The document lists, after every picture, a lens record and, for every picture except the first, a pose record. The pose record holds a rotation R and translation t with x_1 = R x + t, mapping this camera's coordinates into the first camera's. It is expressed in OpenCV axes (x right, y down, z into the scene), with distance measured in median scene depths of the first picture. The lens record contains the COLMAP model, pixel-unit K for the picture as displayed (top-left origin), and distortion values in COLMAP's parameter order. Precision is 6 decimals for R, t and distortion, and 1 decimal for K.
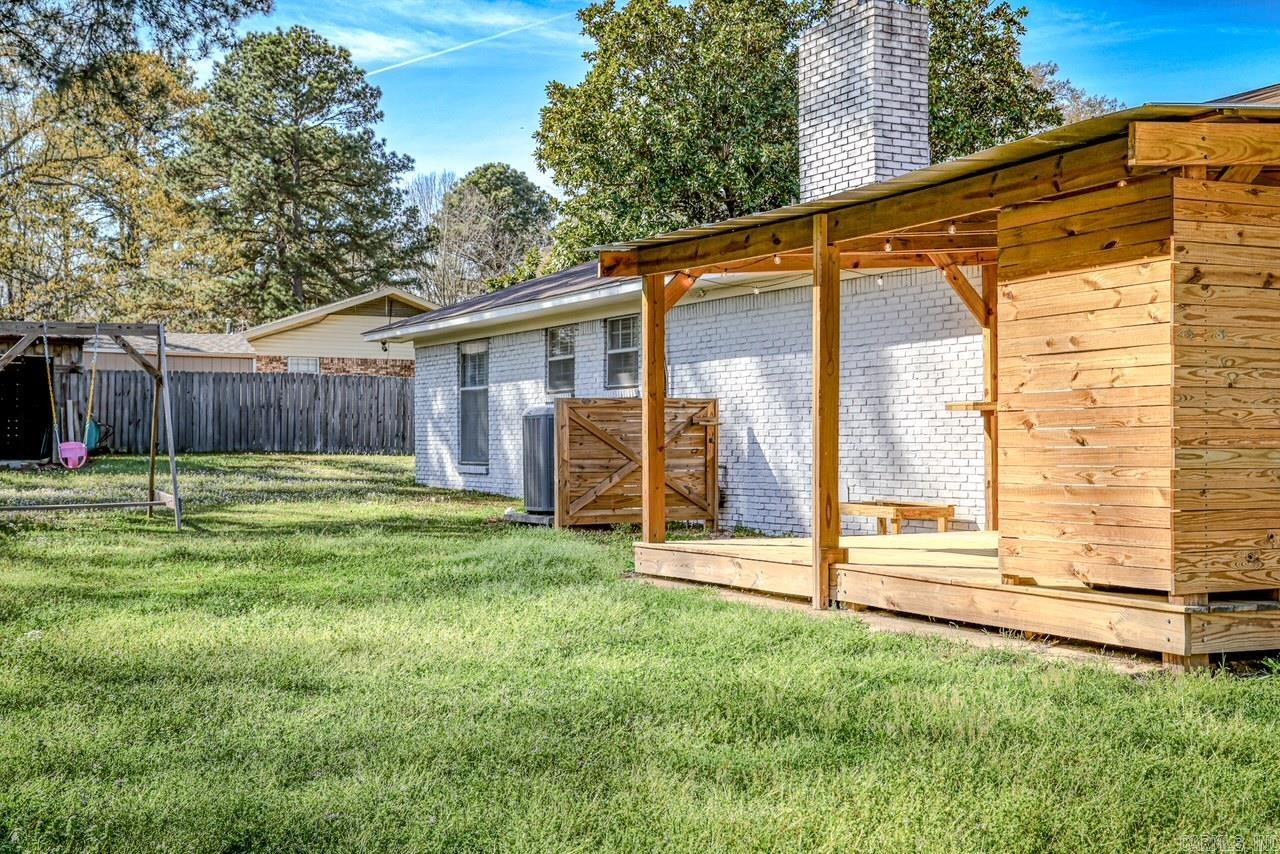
lens RADIAL K [[1524.7, 0, 640.2], [0, 1524.7, 395.8], [0, 0, 1]] dist [0.096259, 0.032221]
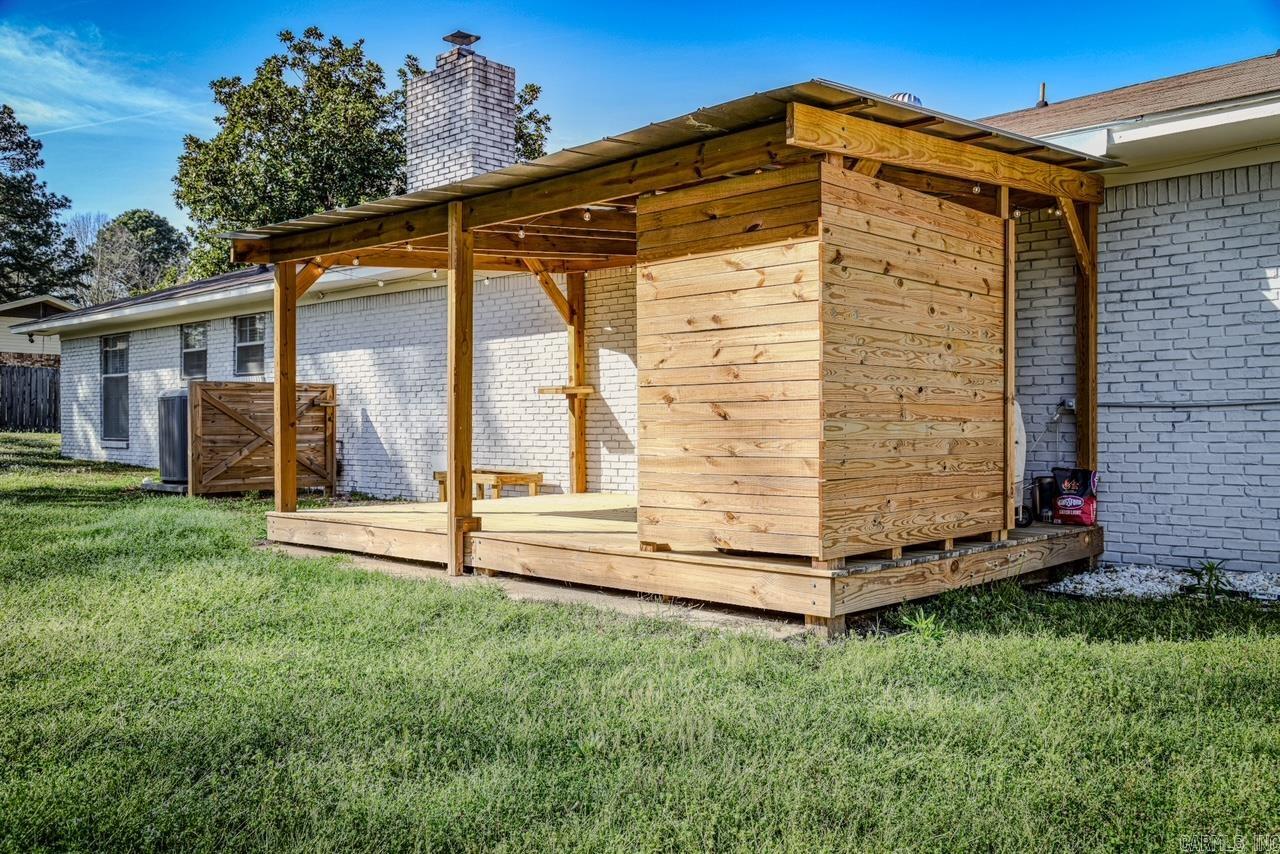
lens RADIAL K [[1135.3, 0, 640.0], [0, 1135.3, 427.0], [0, 0, 1]] dist [-0.044629, 0.082524]
pose [[0.948212, 0.001467, 0.317634, -0.009514], [-0.012149, 0.999425, 0.031653, 0.010507], [-0.317405, -0.033872, 0.947685, 0.211125]]
